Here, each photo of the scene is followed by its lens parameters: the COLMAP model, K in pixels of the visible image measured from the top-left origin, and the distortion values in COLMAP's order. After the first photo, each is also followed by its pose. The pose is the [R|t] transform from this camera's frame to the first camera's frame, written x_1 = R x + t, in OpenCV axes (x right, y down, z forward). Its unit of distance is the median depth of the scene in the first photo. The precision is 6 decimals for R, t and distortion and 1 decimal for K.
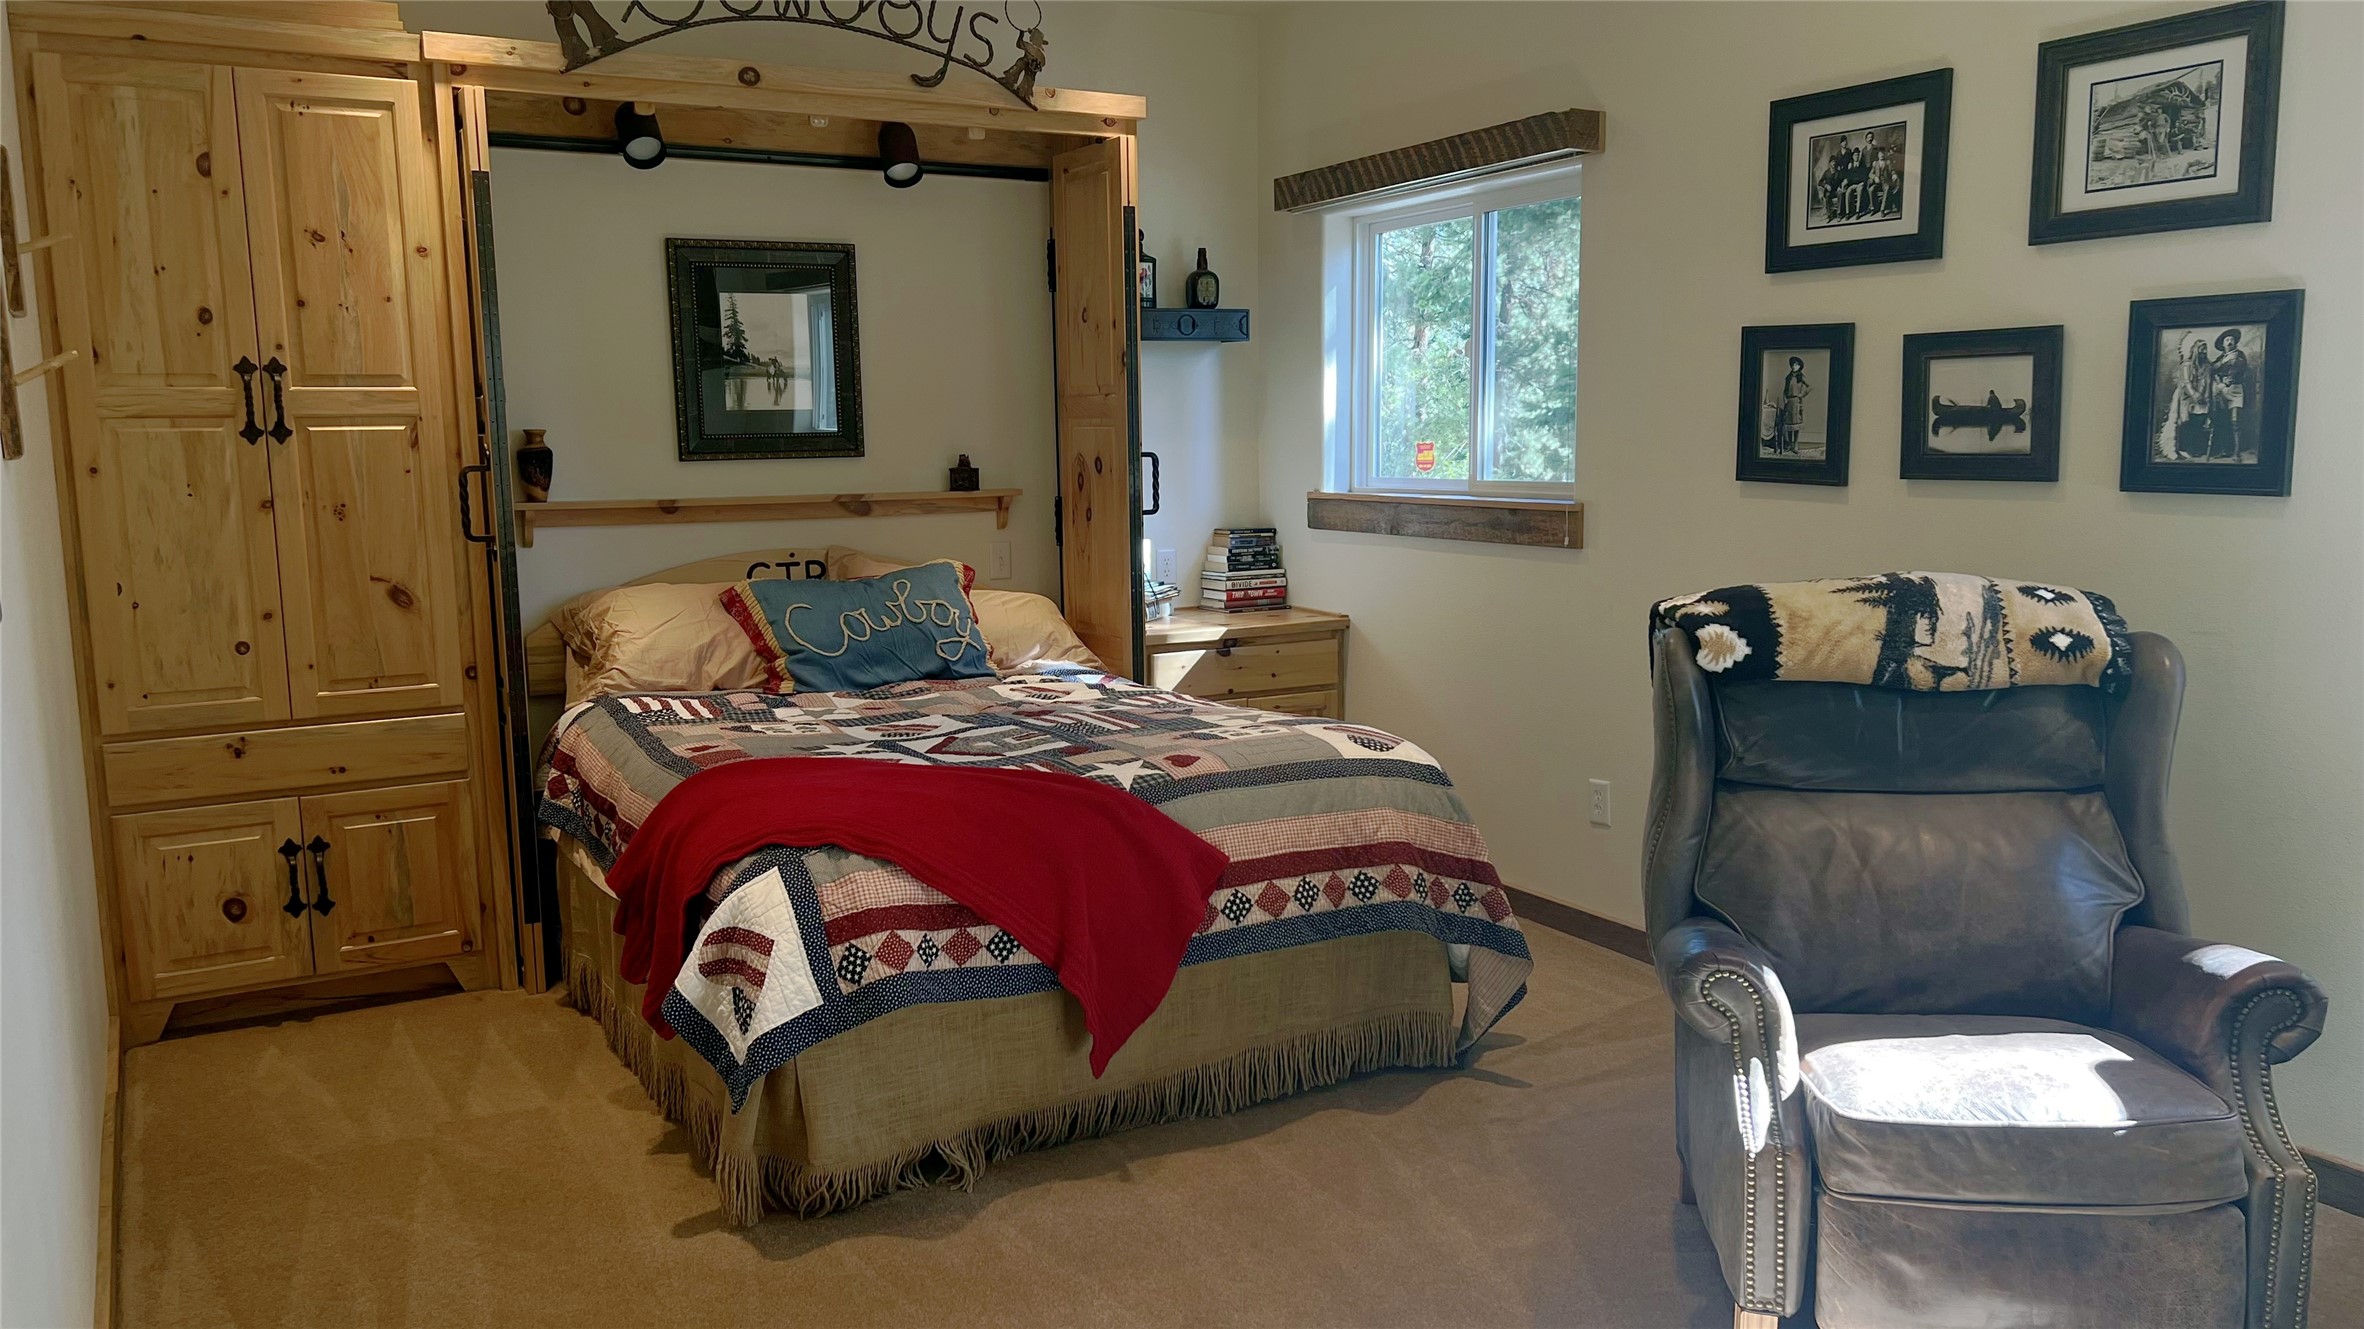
lens RADIAL K [[1784.0, 0, 1174.9], [0, 1784.0, 661.9], [0, 0, 1]] dist [-0.001834, -0.014341]
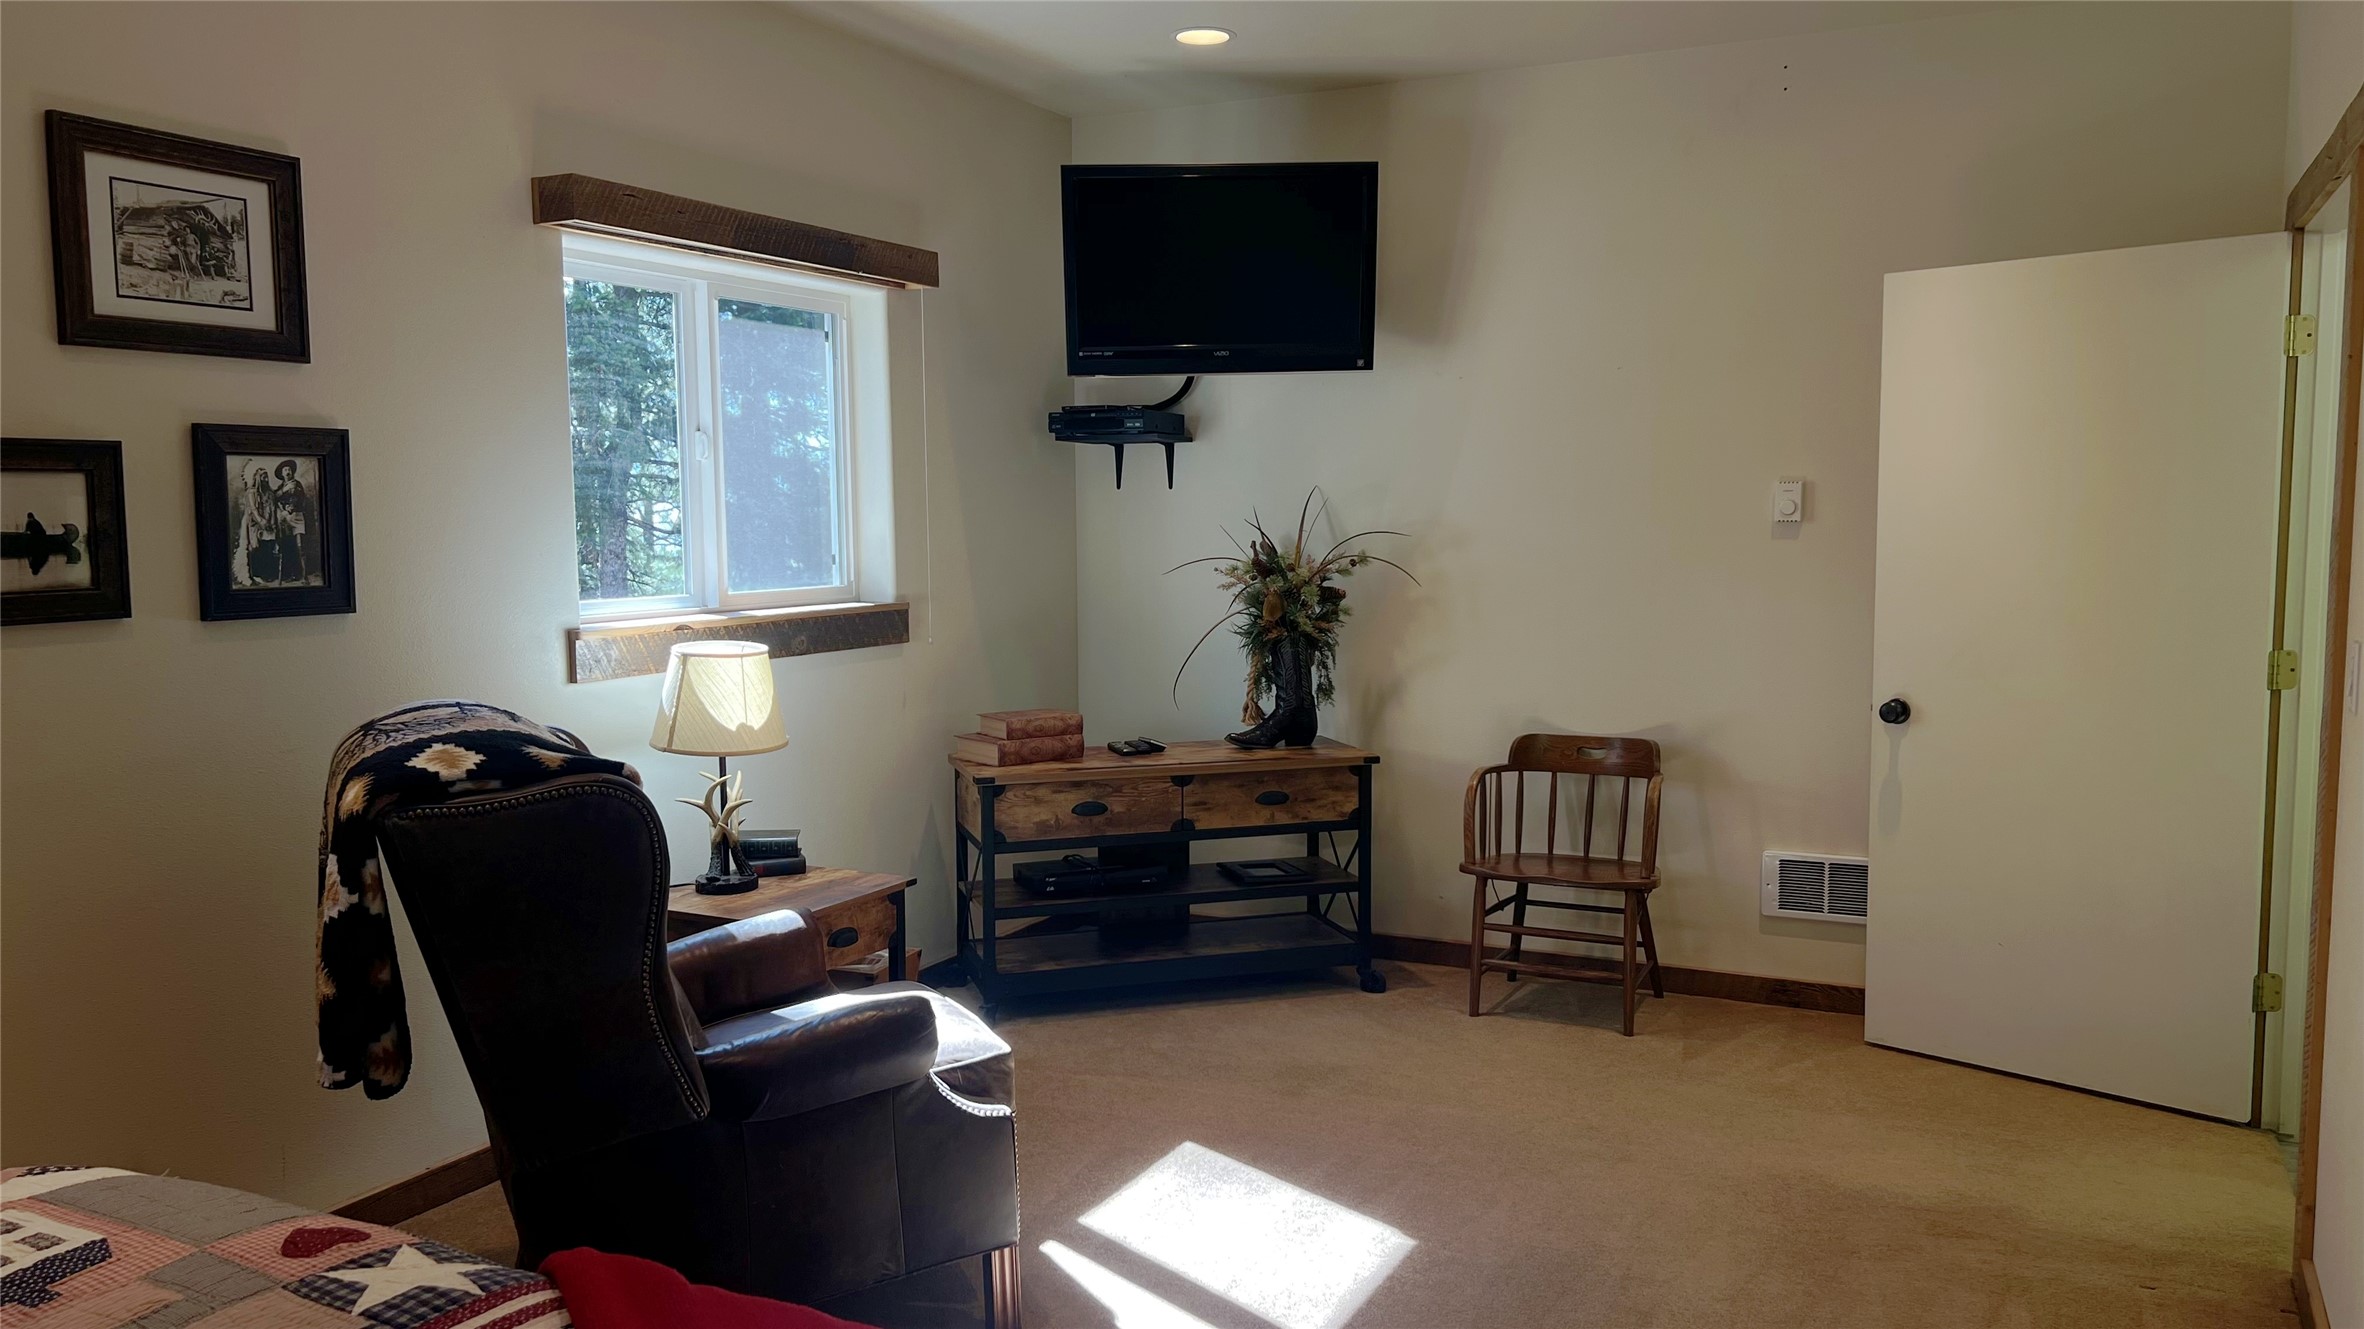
lens RADIAL K [[1784.0, 0, 1176.3], [0, 1784.0, 677.6], [0, 0, 1]] dist [-0.001834, -0.014341]
pose [[-0.547236, -0.053686, 0.835255, -0.565036], [0.130757, 0.980204, 0.148671, -0.144829], [-0.826702, 0.190573, -0.529383, 1.117408]]
